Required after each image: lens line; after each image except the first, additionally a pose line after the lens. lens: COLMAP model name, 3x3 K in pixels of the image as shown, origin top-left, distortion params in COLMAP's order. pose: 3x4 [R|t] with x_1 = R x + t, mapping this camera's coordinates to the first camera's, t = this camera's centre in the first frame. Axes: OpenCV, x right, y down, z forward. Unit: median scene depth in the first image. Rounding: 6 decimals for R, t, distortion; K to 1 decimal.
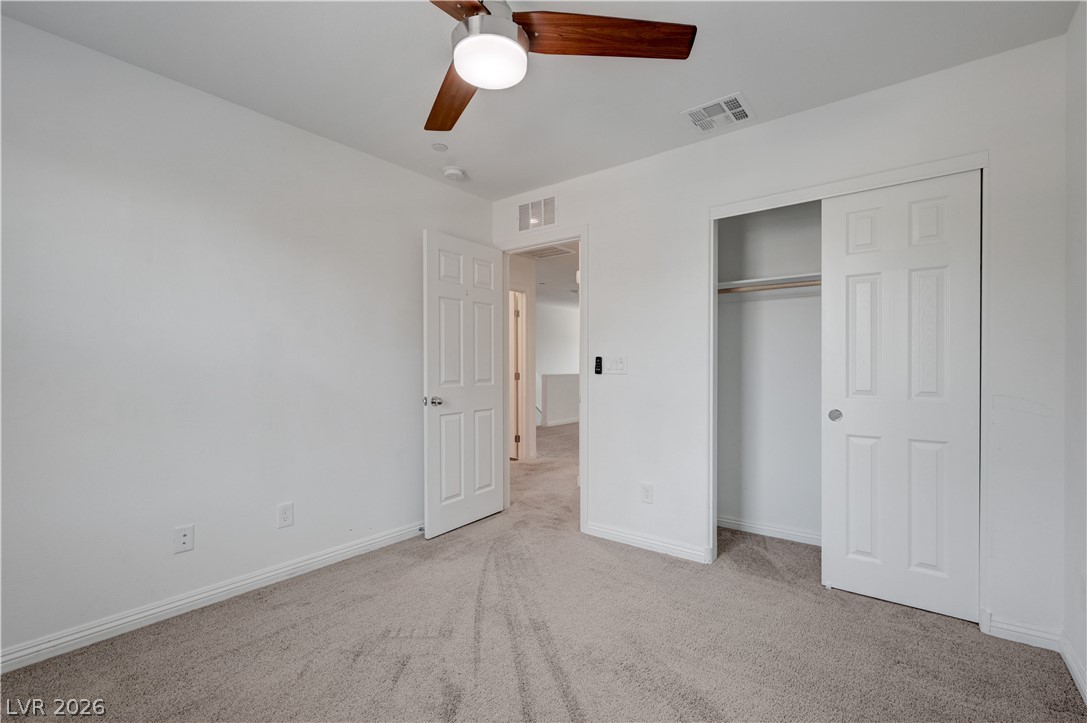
lens RADIAL K [[484.1, 0, 551.0], [0, 484.1, 368.7], [0, 0, 1]] dist [-0.001176, -0.000361]
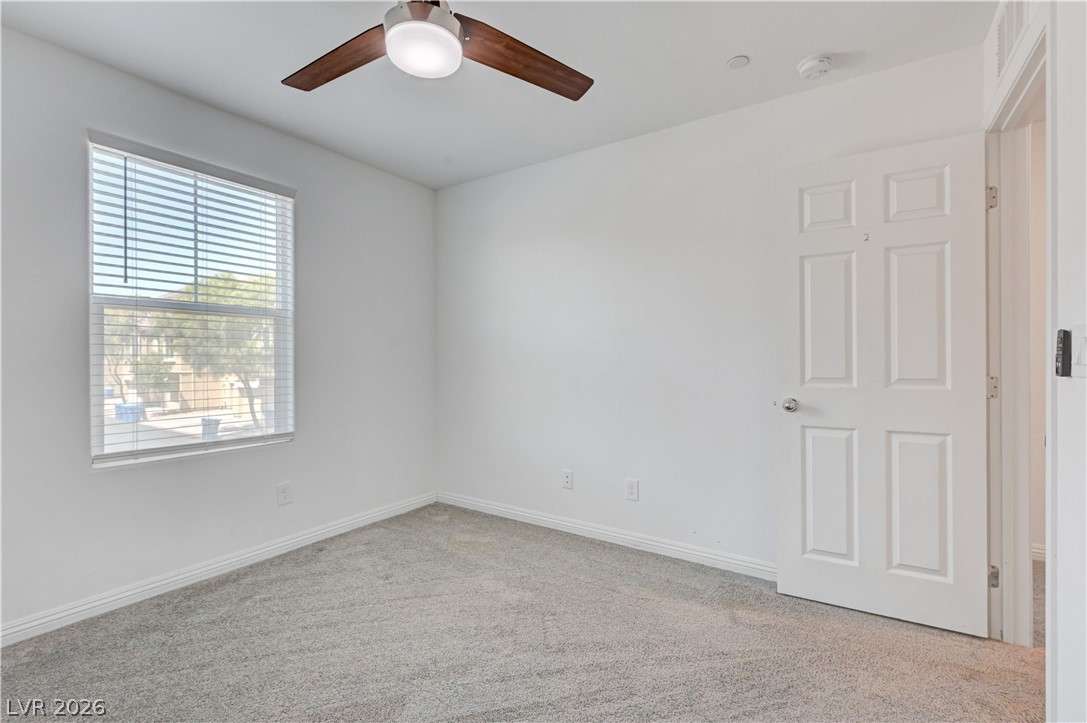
lens RADIAL K [[484.1, 0, 550.3], [0, 484.1, 360.2], [0, 0, 1]] dist [-0.001176, -0.000361]
pose [[0.074835, 0.008547, -0.997159, 0.438118], [-0.009045, 0.999928, 0.007892, -0.001099], [0.997155, 0.008429, 0.074907, 0.588247]]
